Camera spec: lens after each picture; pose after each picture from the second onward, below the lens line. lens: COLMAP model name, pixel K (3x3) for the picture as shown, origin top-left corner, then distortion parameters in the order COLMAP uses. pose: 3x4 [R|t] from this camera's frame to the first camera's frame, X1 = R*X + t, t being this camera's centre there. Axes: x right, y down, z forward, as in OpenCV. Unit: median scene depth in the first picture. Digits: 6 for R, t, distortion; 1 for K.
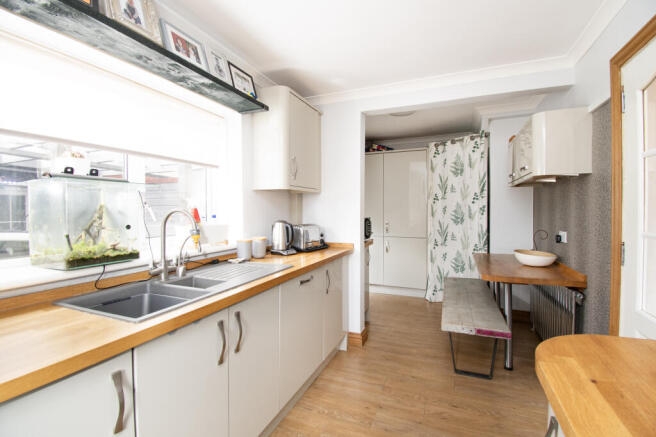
lens RADIAL K [[291.6, 0, 325.0], [0, 291.6, 212.8], [0, 0, 1]] dist [-0.000435, -0.000216]
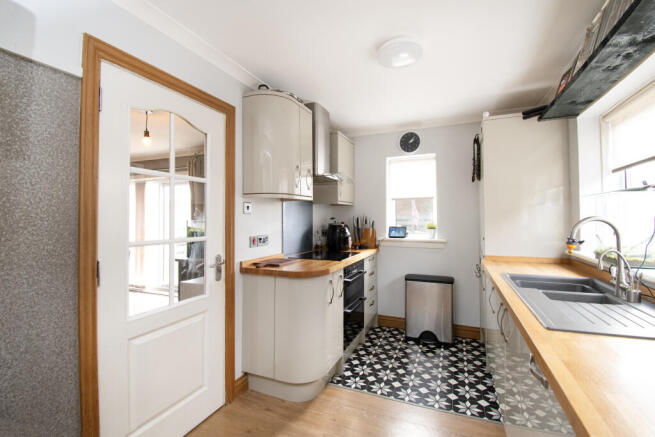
lens RADIAL K [[291.1, 0, 324.5], [0, 291.1, 212.8], [0, 0, 1]] dist [-0.000435, -0.000216]
pose [[-0.999983, 0.004585, 0.003634, 0.333671], [0.004548, 0.999940, -0.009992, -0.030945], [-0.003679, -0.009976, -0.999943, 1.899905]]
